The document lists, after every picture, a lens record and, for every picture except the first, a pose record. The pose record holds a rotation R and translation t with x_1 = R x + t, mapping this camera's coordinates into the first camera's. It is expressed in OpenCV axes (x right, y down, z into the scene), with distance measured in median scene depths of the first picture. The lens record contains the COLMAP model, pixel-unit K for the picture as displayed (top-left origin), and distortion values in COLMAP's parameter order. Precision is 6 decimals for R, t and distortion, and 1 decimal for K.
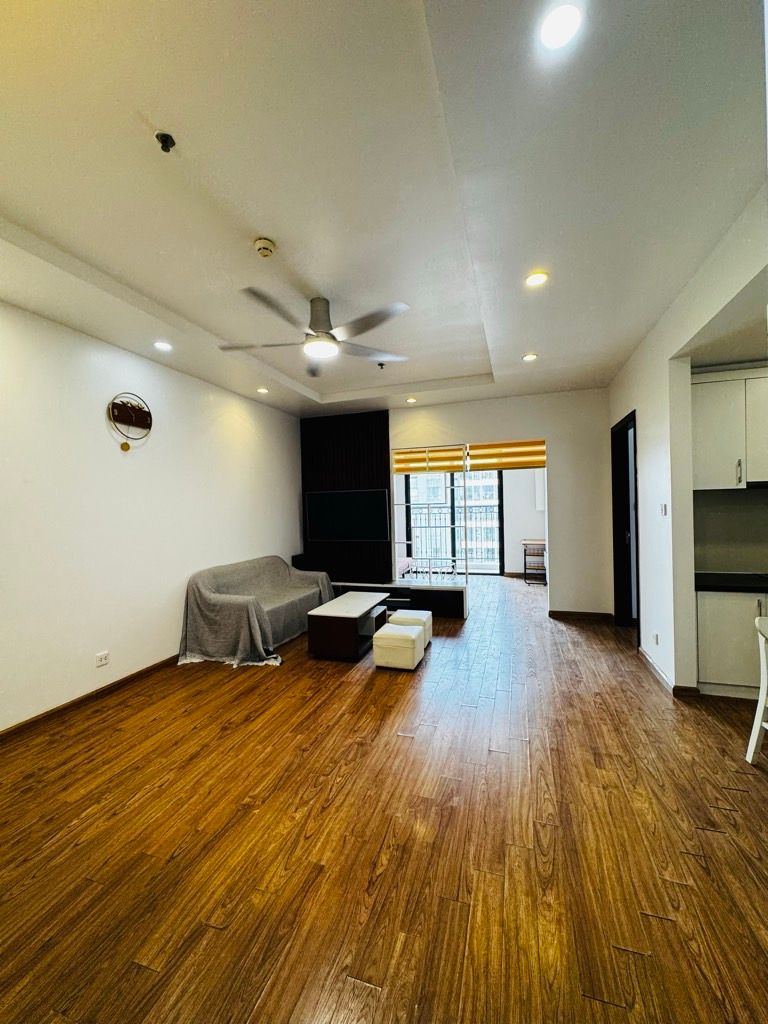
lens RADIAL K [[408.5, 0, 385.0], [0, 408.5, 512.7], [0, 0, 1]] dist [-0.002587, -0.000033]
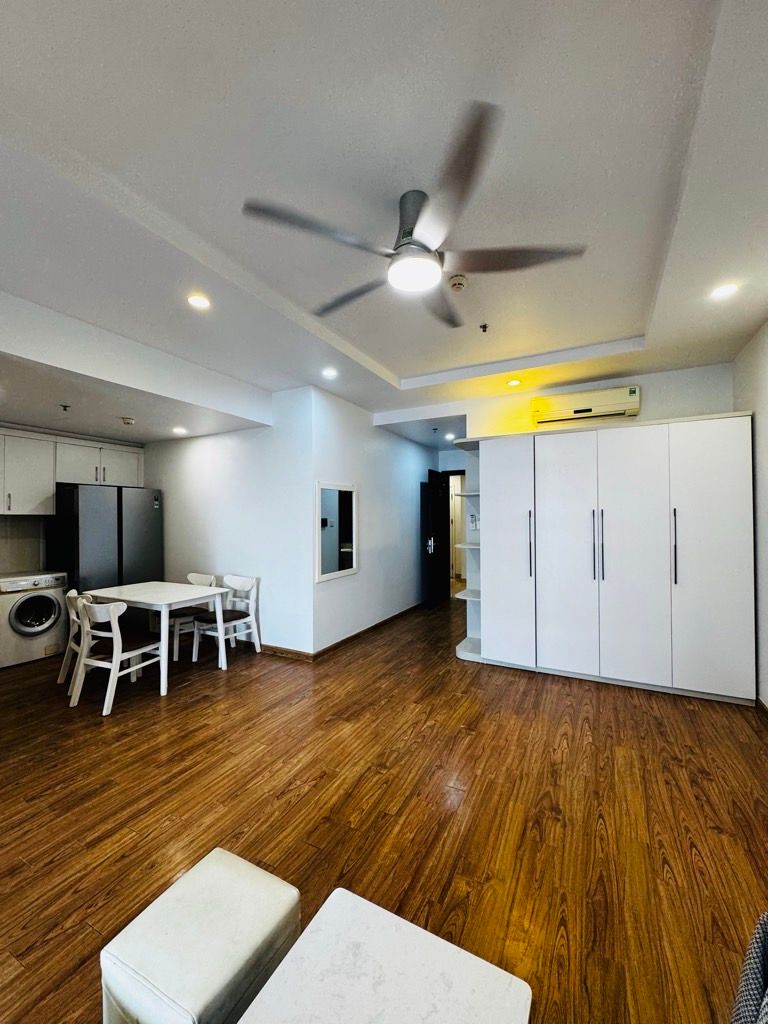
lens RADIAL K [[408.5, 0, 387.1], [0, 408.5, 513.3], [0, 0, 1]] dist [-0.002587, -0.000033]
pose [[-0.985556, 0.029827, 0.166704, -0.257738], [0.029405, 0.999555, -0.005003, -0.025604], [-0.166779, -0.000029, -0.985994, 2.023448]]
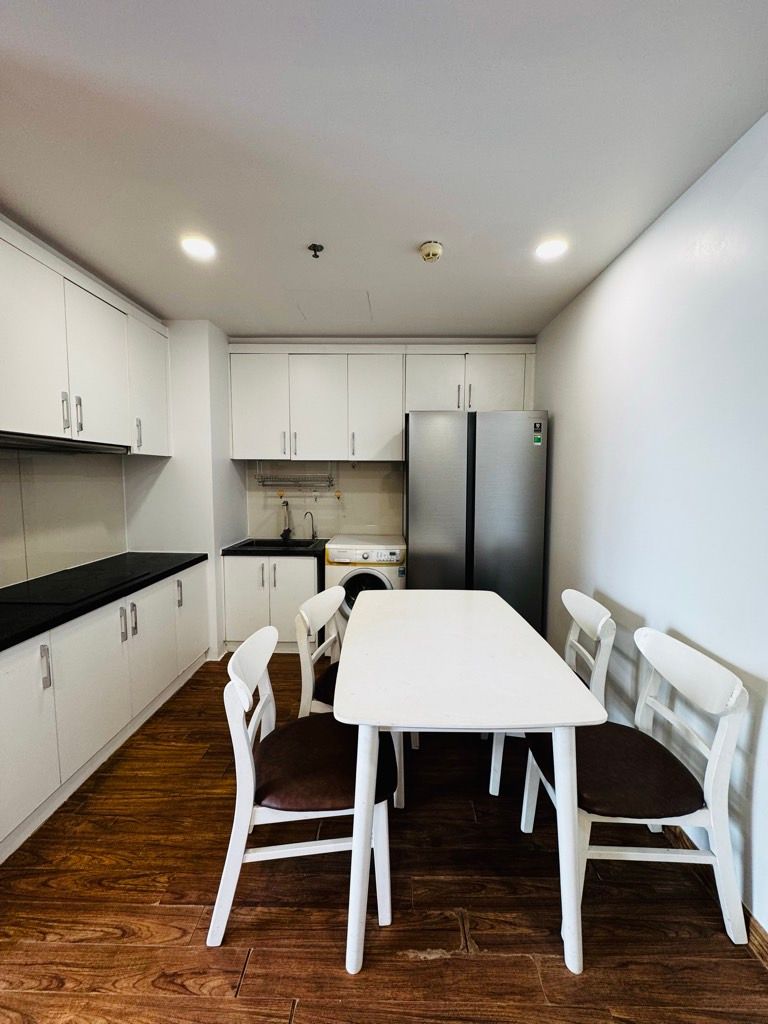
lens RADIAL K [[408.5, 0, 384.7], [0, 408.5, 512.0], [0, 0, 1]] dist [-0.002587, -0.000033]
pose [[-0.289958, -0.064980, 0.954831, 0.304322], [0.006850, 0.997526, 0.069966, -0.001894], [-0.957015, 0.026828, -0.288795, 0.876800]]
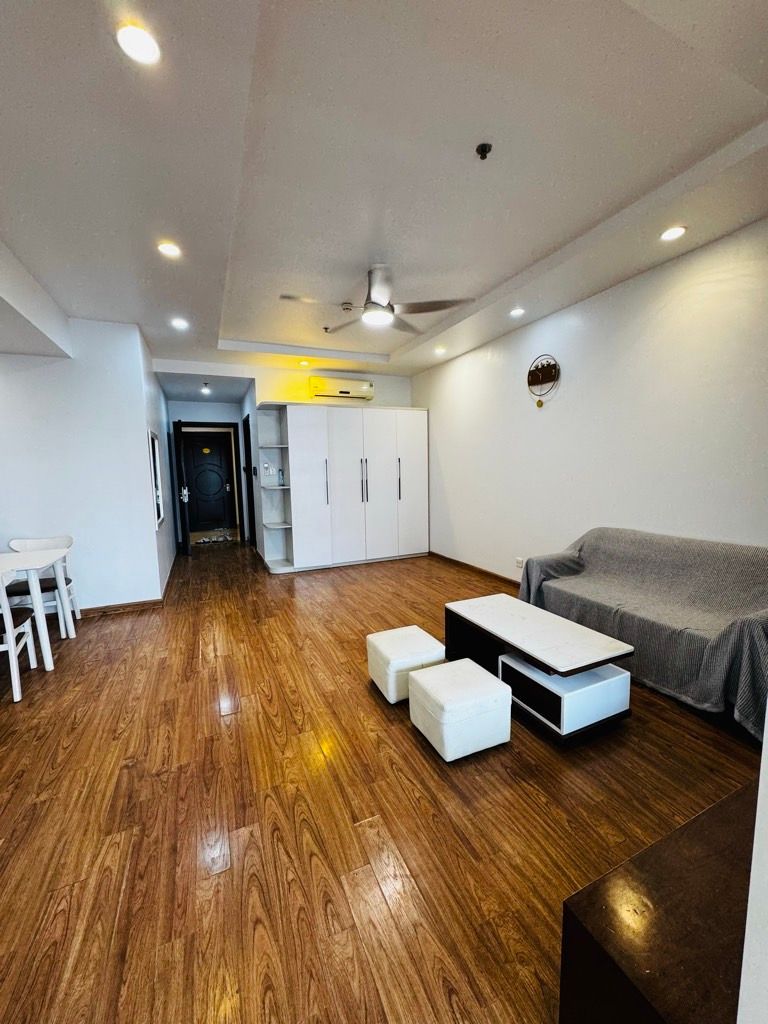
lens RADIAL K [[408.5, 0, 386.0], [0, 408.5, 510.9], [0, 0, 1]] dist [-0.002587, -0.000033]
pose [[-0.741422, 0.114058, -0.661274, 0.765602], [0.034460, 0.990620, 0.132228, -0.031521], [0.670153, 0.075249, -0.738398, 2.313977]]
